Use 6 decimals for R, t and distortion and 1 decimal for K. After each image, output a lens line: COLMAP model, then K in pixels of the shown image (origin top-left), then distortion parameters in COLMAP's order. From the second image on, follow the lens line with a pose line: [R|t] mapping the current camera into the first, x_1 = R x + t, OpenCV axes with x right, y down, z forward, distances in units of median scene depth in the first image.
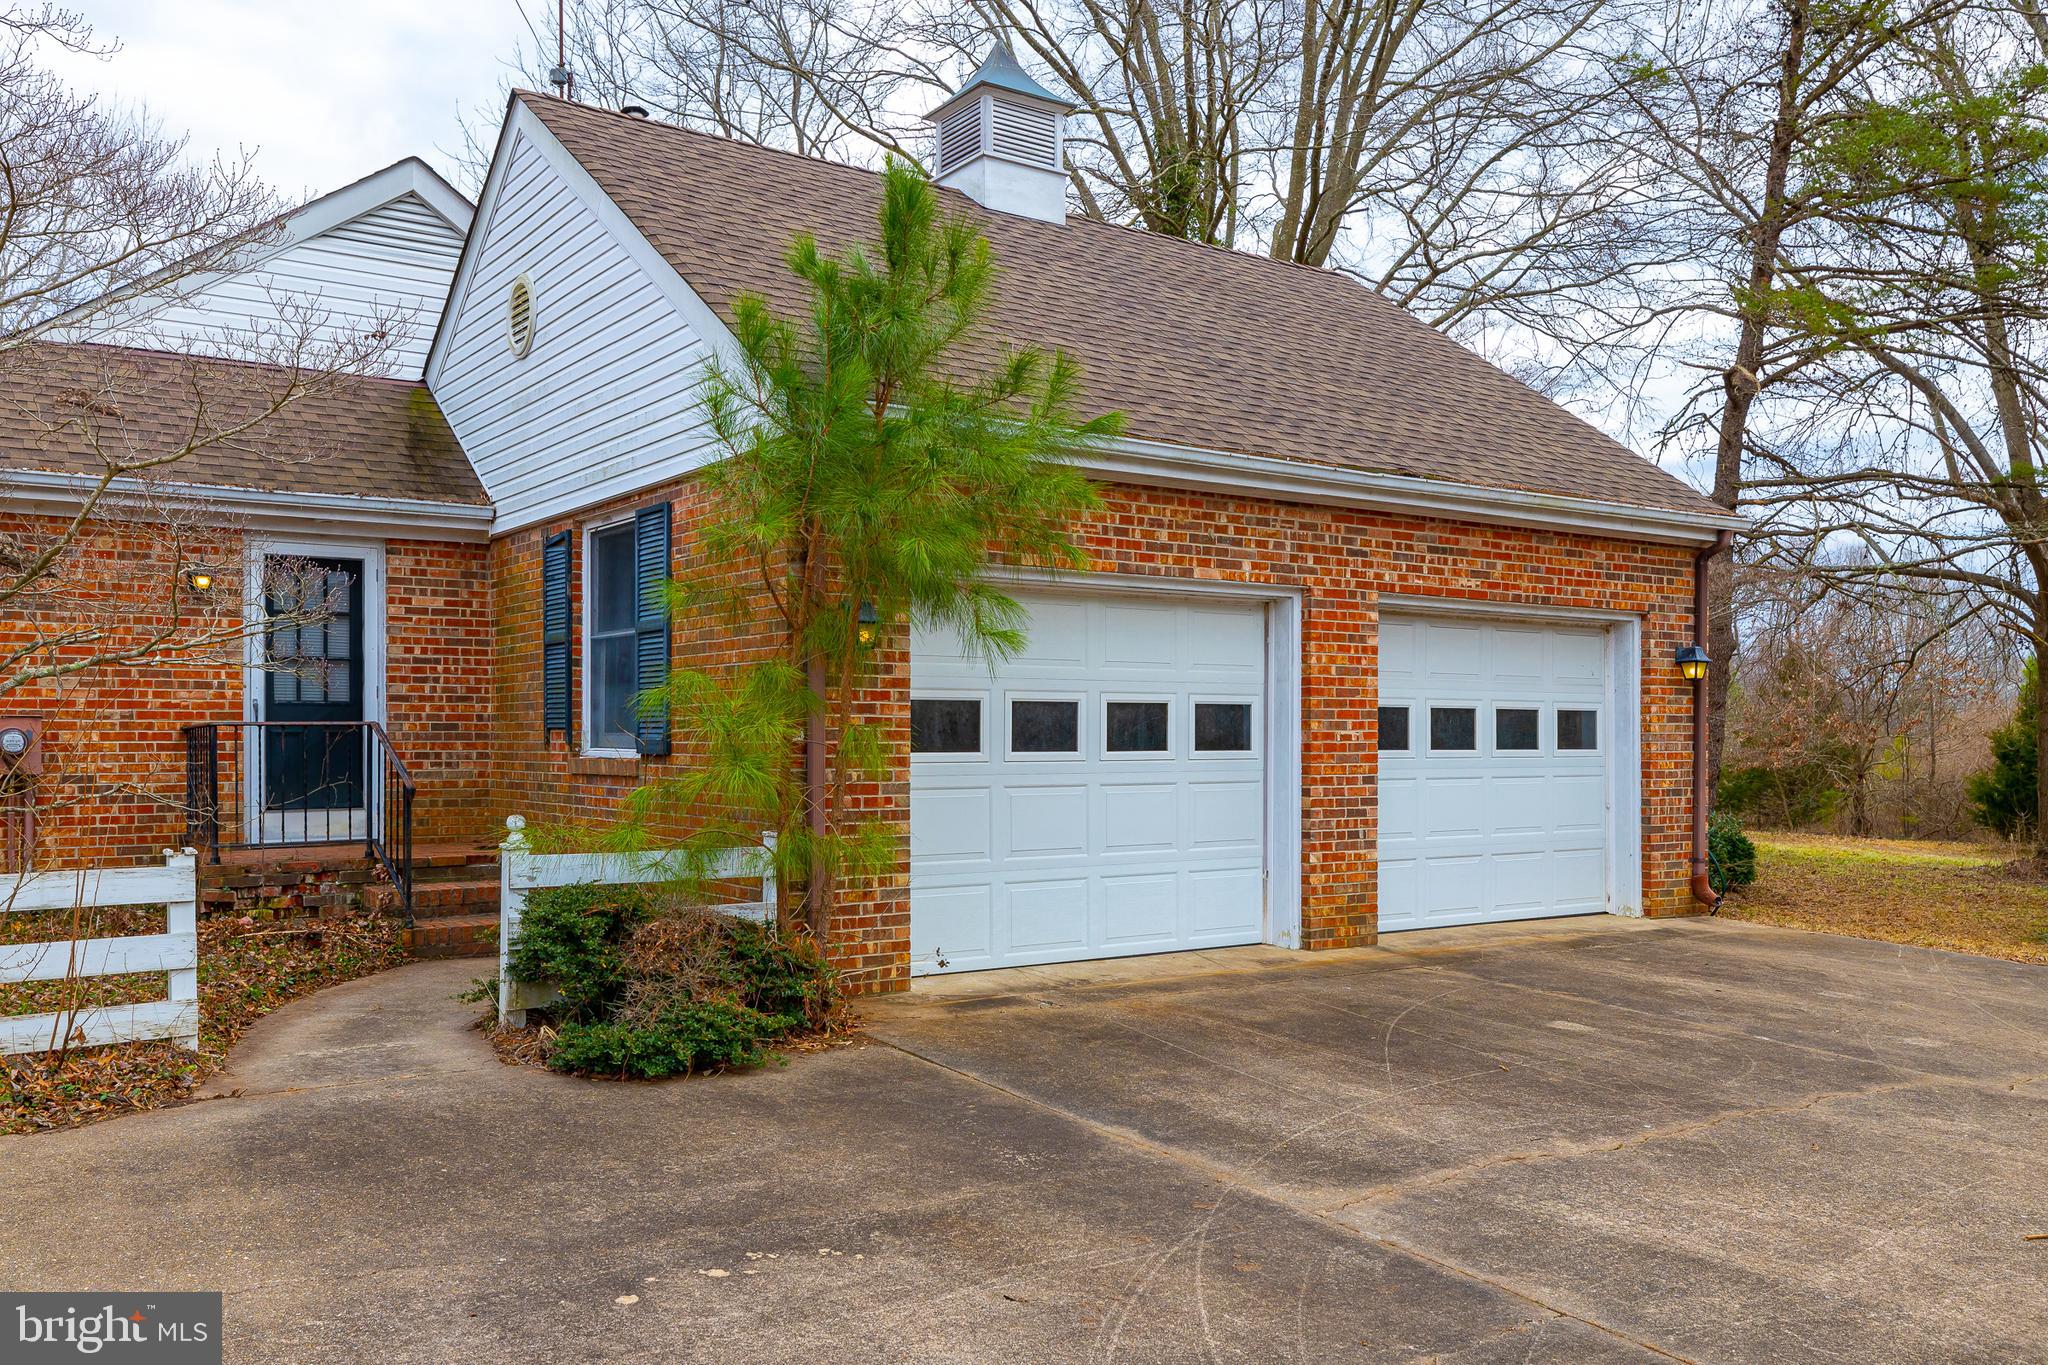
lens RADIAL K [[1674.4, 0, 1017.9], [0, 1674.4, 743.4], [0, 0, 1]] dist [-0.003289, -0.000203]
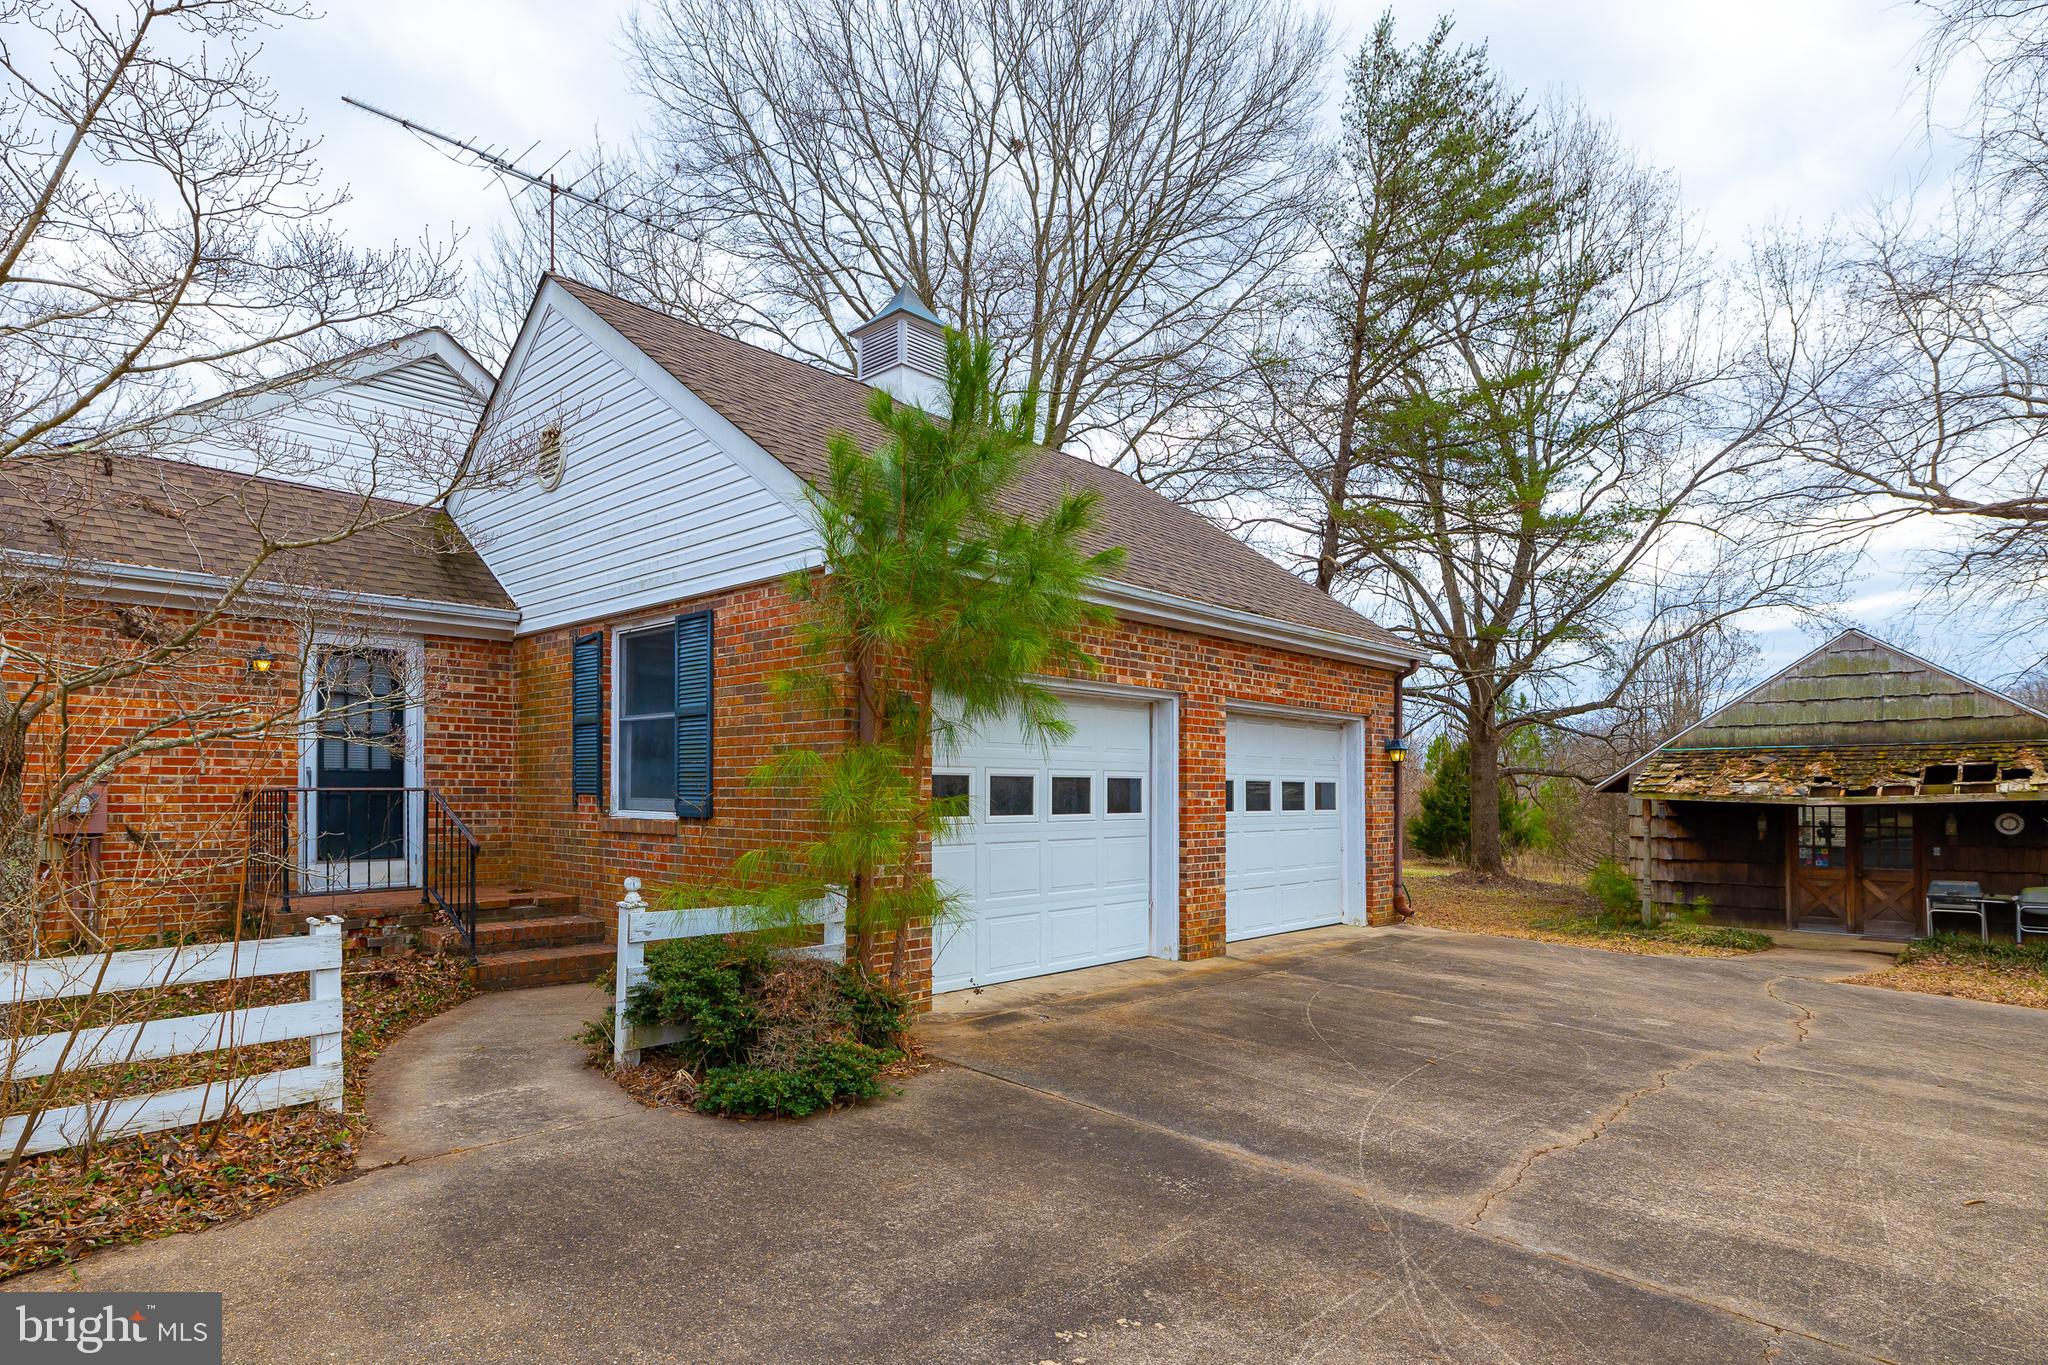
lens RADIAL K [[1107.9, 0, 1023.5], [0, 1107.9, 787.2], [0, 0, 1]] dist [-0.006877, -0.000917]
pose [[0.977479, 0.005378, 0.210964, -0.147382], [-0.003952, 0.999966, -0.007184, -0.009922], [-0.210995, 0.006188, 0.977467, 0.157683]]
